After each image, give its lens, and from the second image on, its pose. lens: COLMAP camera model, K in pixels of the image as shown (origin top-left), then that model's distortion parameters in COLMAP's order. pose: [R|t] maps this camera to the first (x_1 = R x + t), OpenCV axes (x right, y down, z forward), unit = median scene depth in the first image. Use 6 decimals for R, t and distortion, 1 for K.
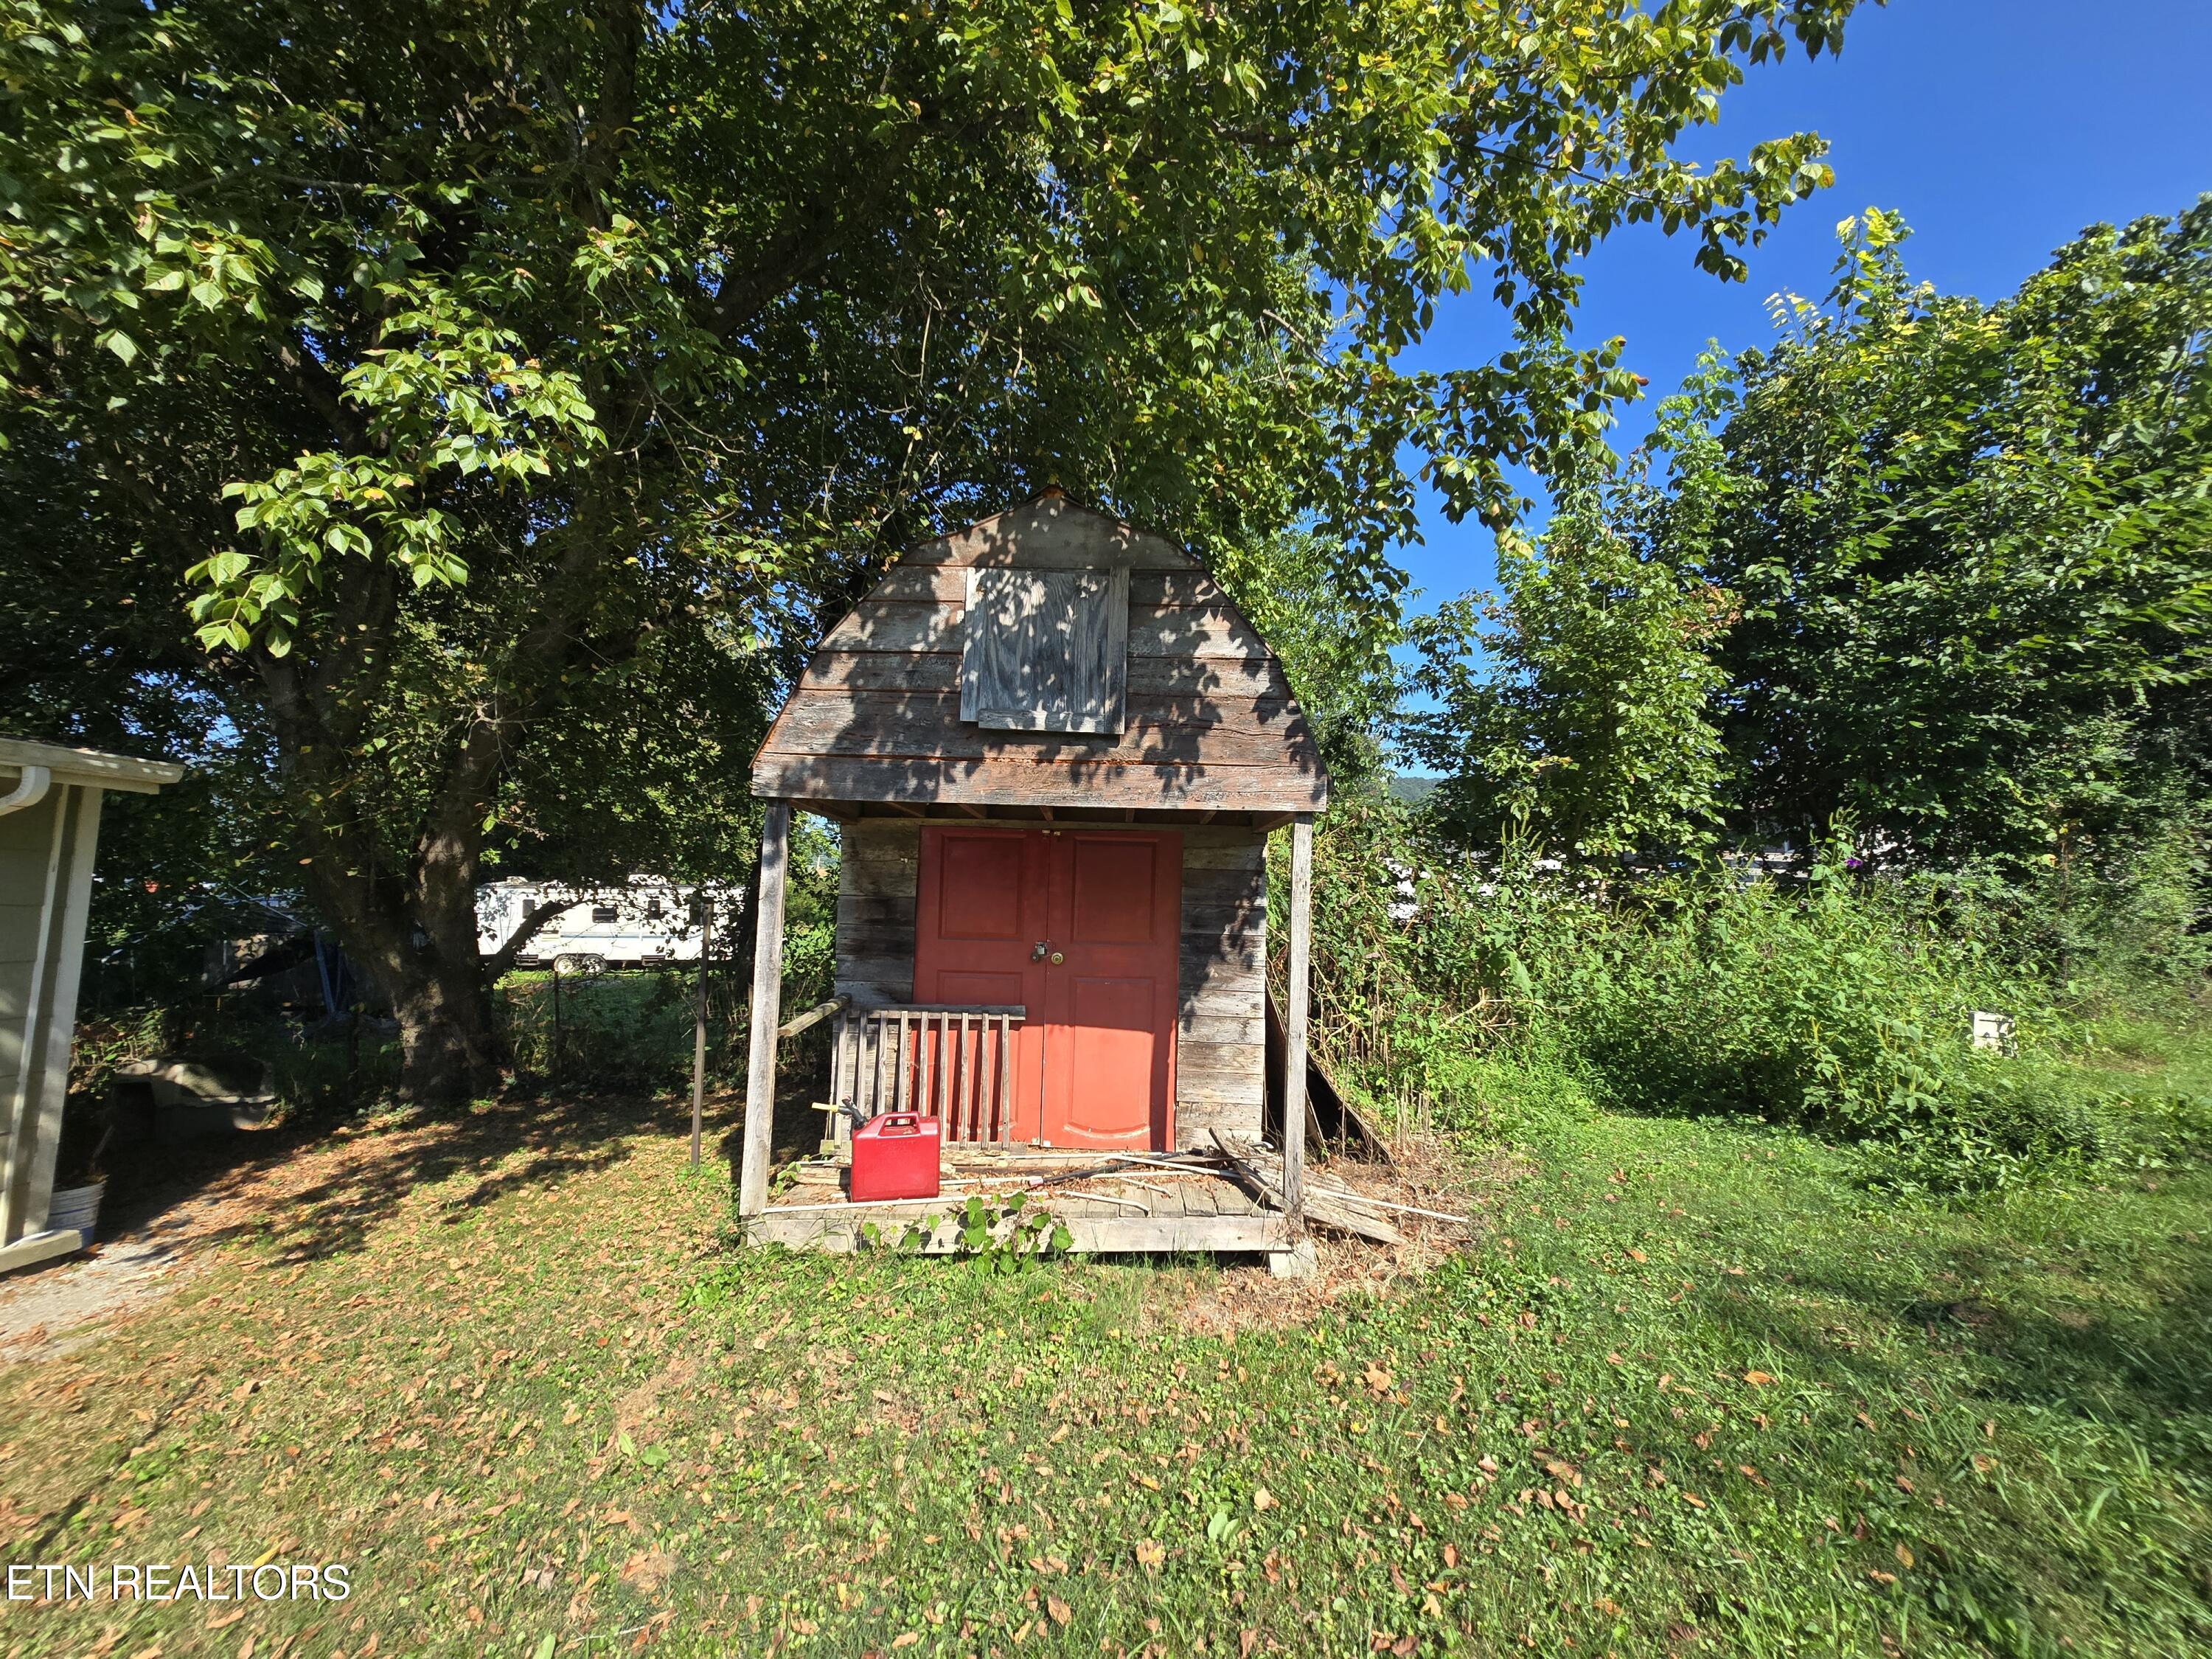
lens RADIAL K [[897.1, 0, 1106.7], [0, 897.1, 831.3], [0, 0, 1]] dist [-0.002858, 0.000355]
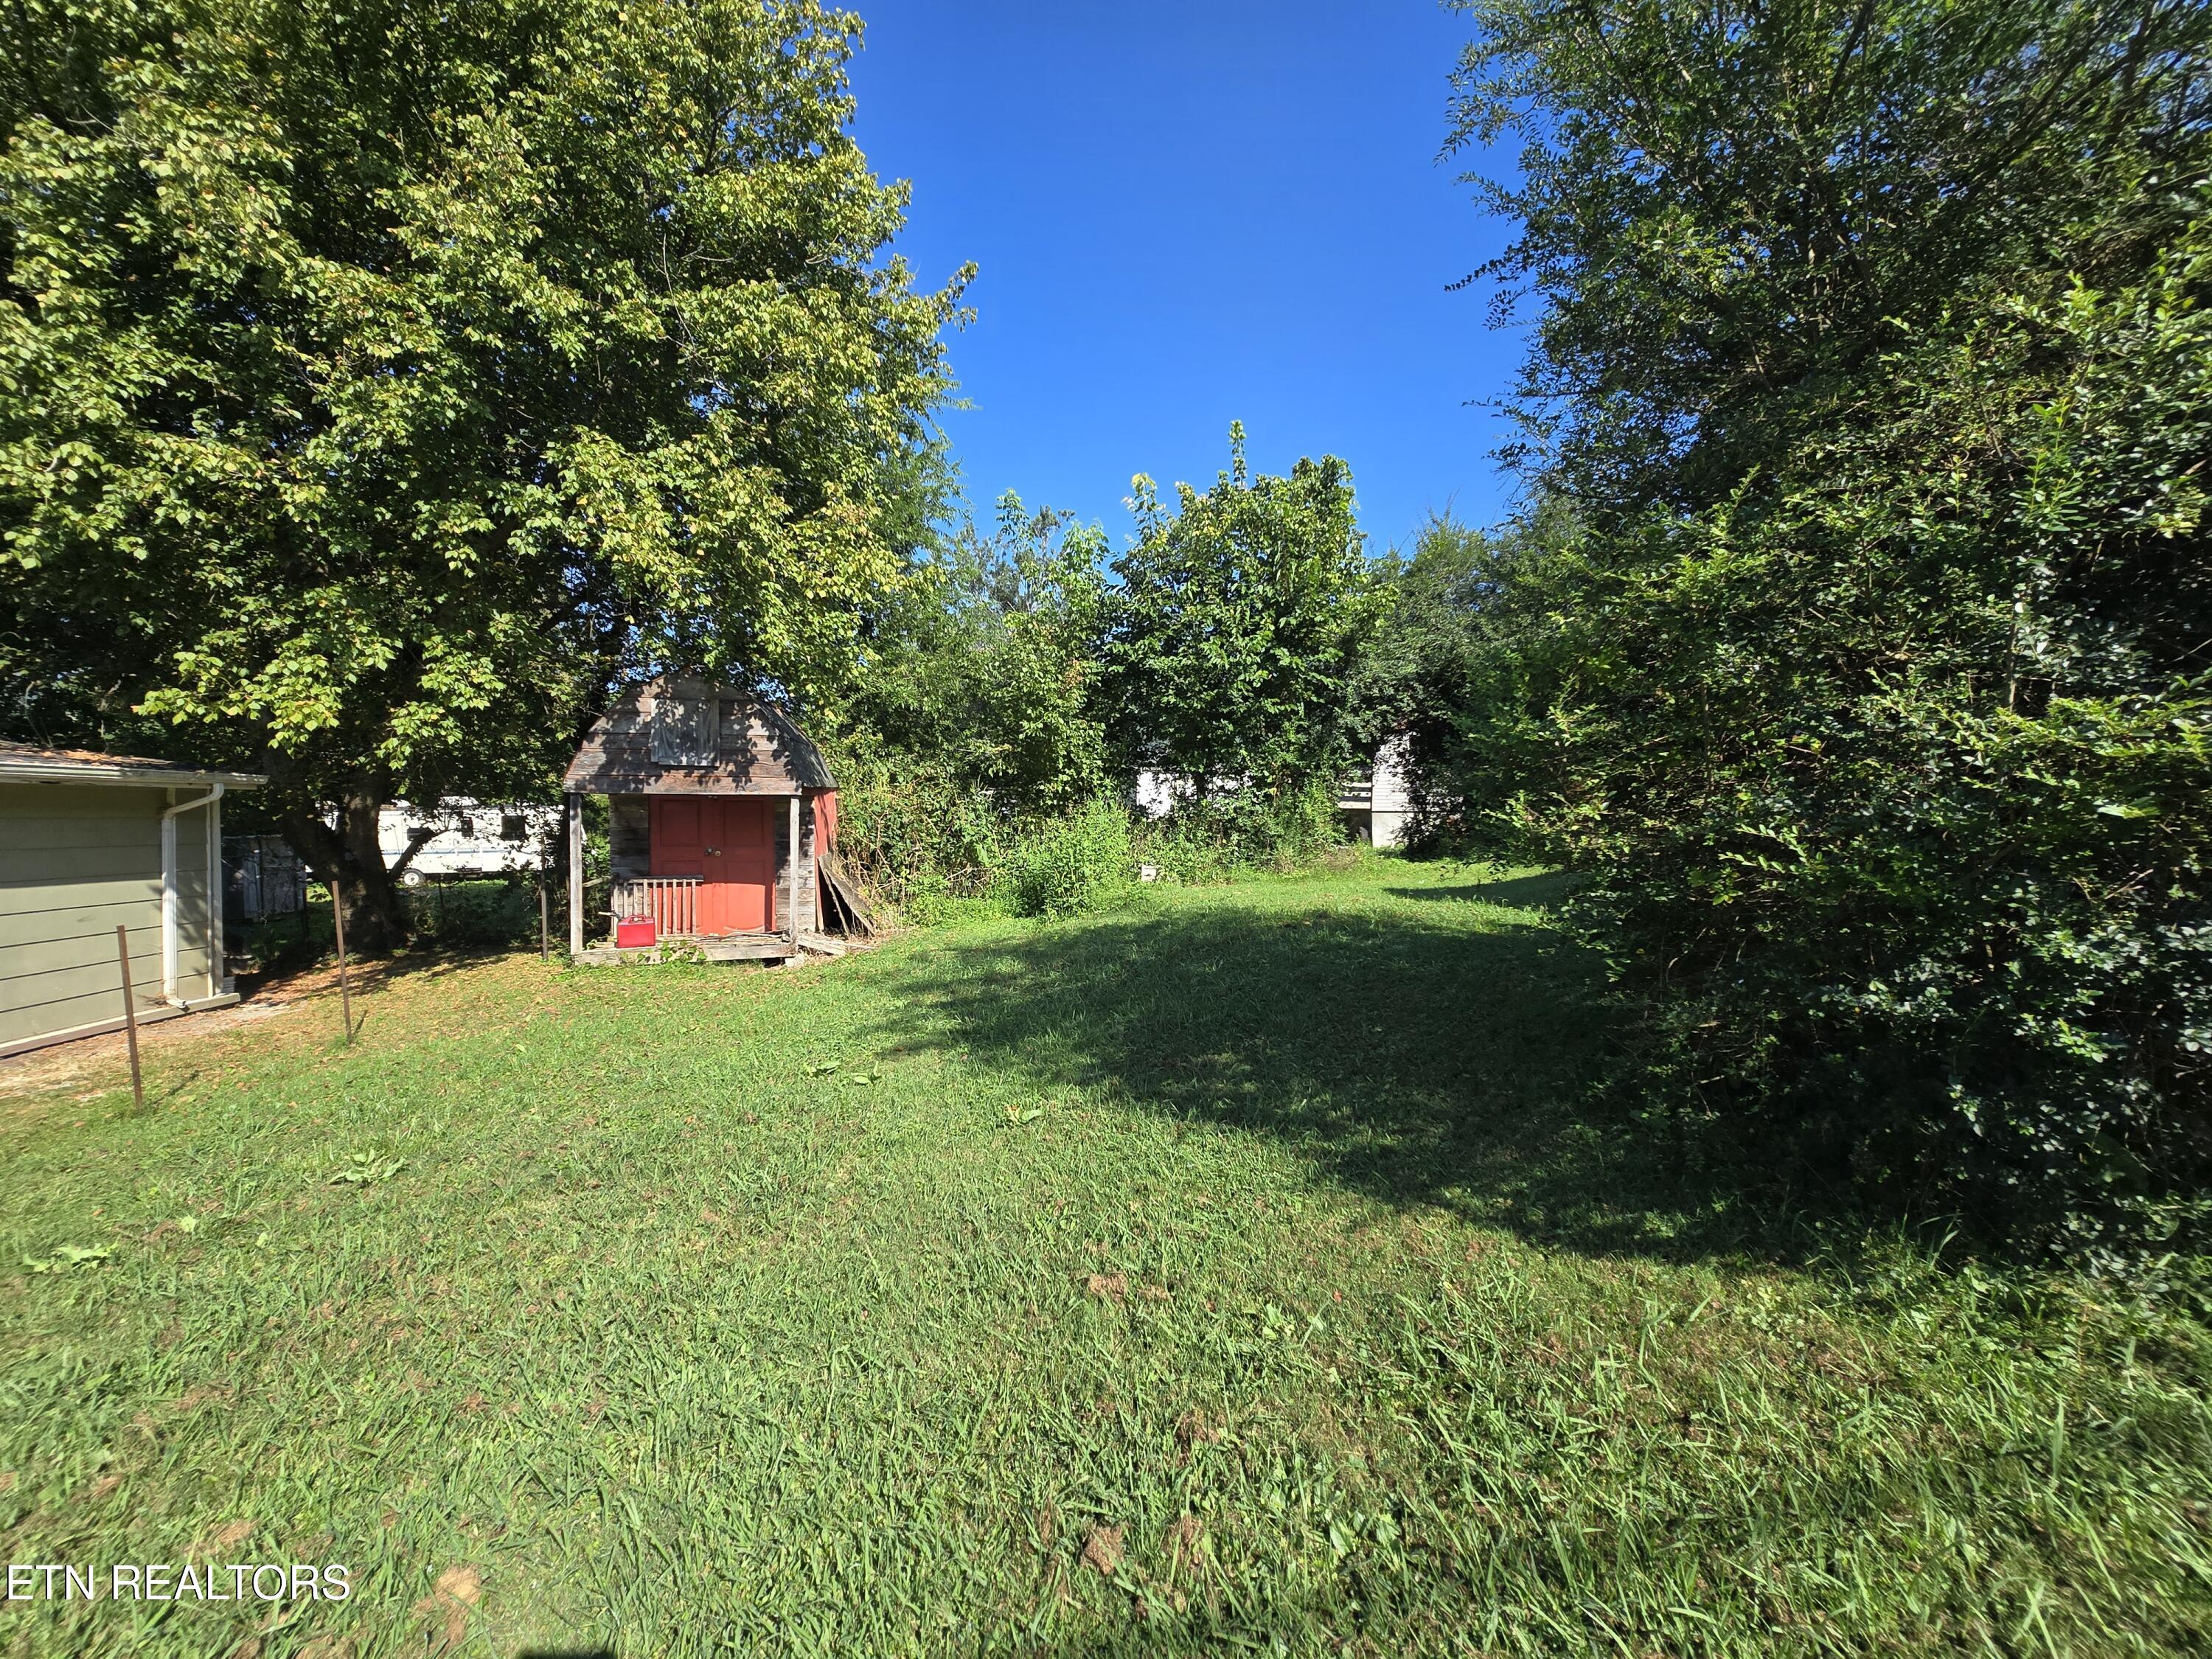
lens RADIAL K [[897.1, 0, 1107.2], [0, 897.1, 832.5], [0, 0, 1]] dist [-0.002858, 0.000355]
pose [[0.984886, -0.025764, 0.171276, 0.663932], [0.006752, 0.993834, 0.110670, -0.193359], [-0.173071, -0.107841, 0.978988, -1.718176]]
